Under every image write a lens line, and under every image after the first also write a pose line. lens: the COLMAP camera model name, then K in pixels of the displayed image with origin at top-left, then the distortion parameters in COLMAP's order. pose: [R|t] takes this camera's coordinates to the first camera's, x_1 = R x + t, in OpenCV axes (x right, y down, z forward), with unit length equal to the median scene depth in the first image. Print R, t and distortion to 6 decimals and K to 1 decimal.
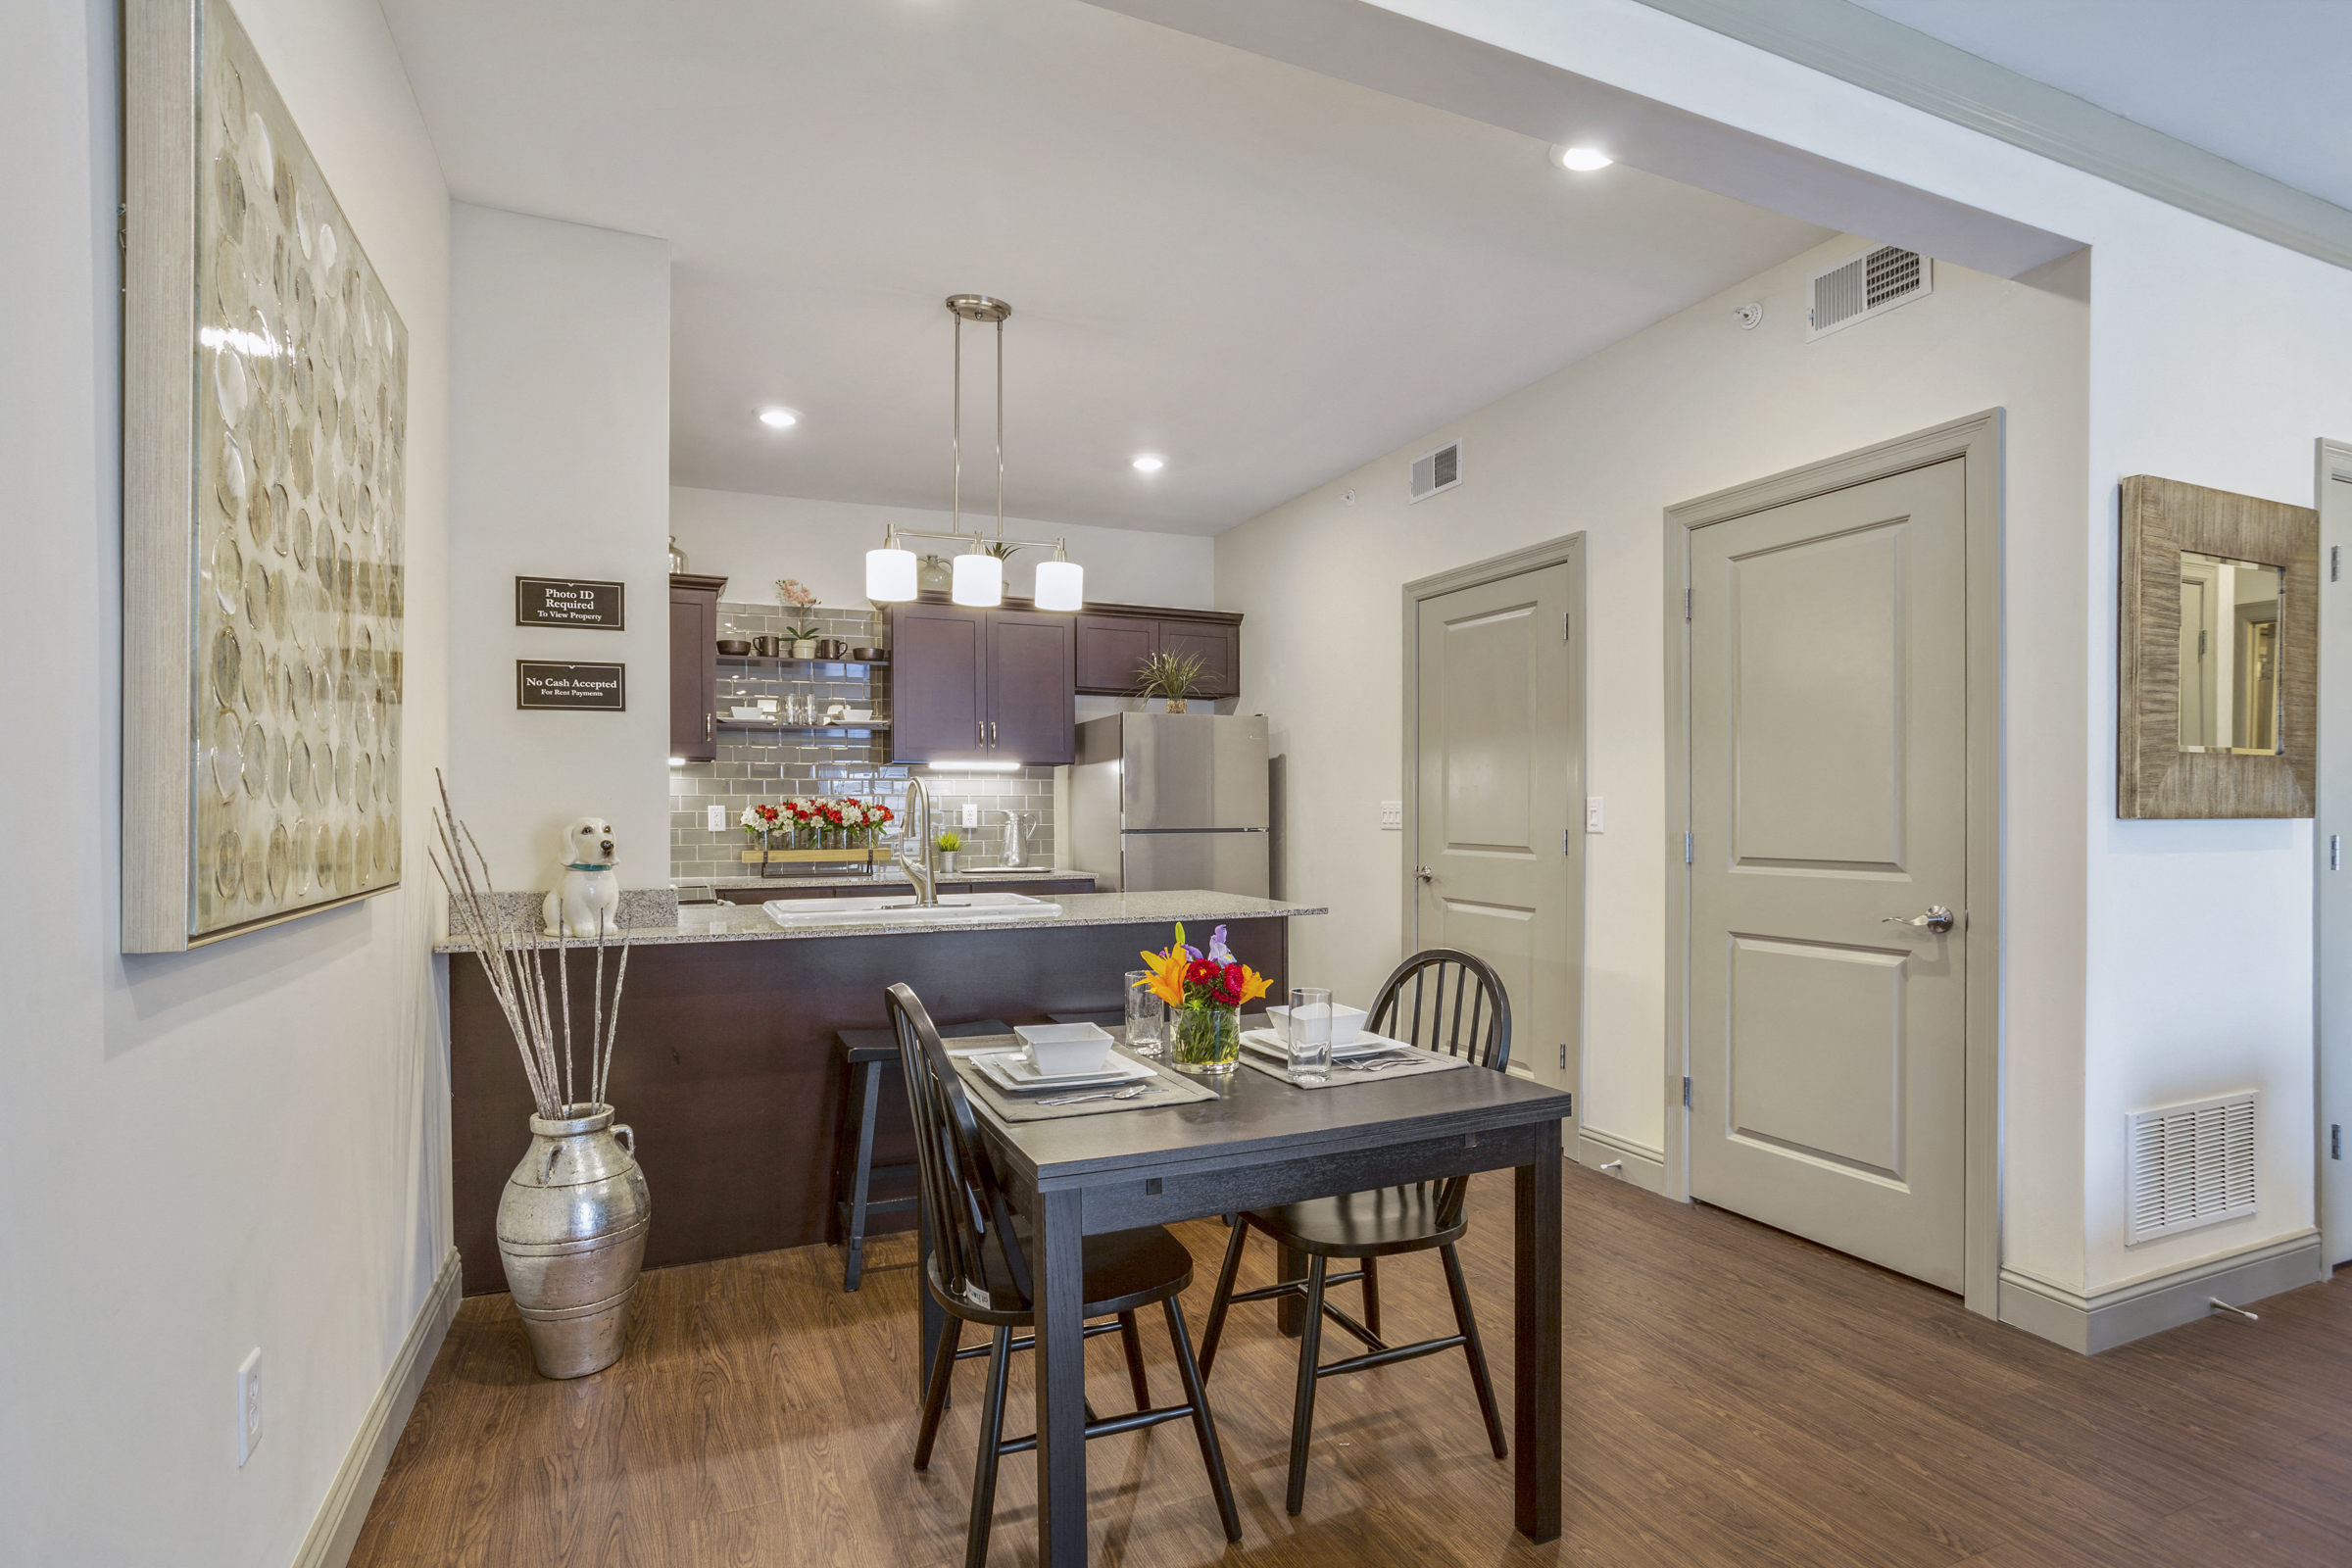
lens RADIAL K [[1139.3, 0, 1161.4], [0, 1139.3, 806.3], [0, 0, 1]] dist [0.001378, 0.000071]
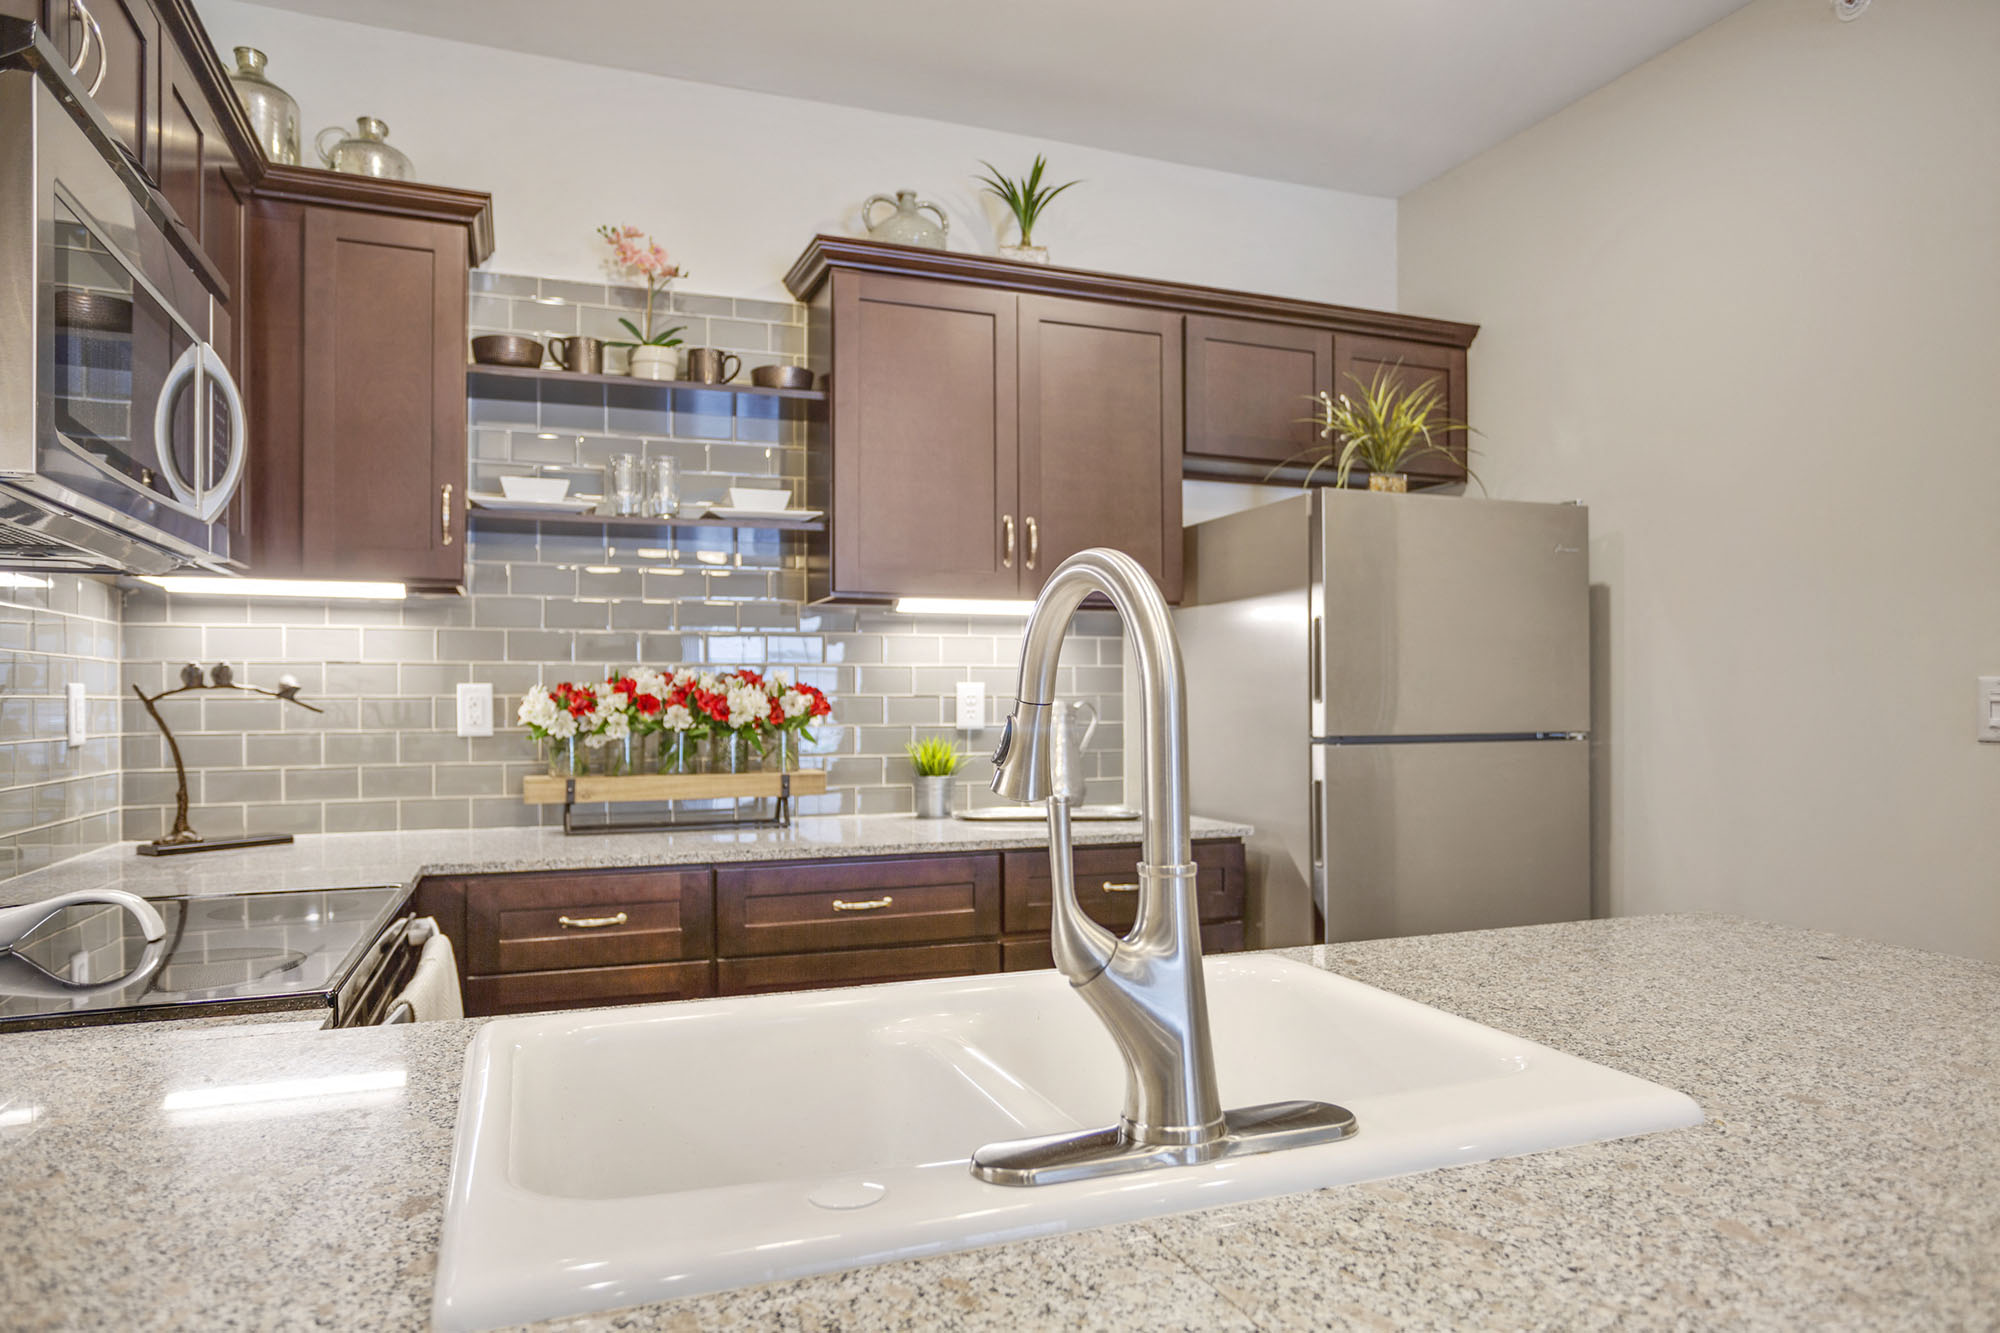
lens RADIAL K [[1226.7, 0, 1008.6], [0, 1226.7, 667.6], [0, 0, 1]] dist [-0.011218, -0.000985]
pose [[0.999301, 0.000832, -0.037385, -0.140354], [-0.001576, 0.999801, -0.019899, 0.002376], [0.037361, 0.019944, 0.999103, 0.478205]]
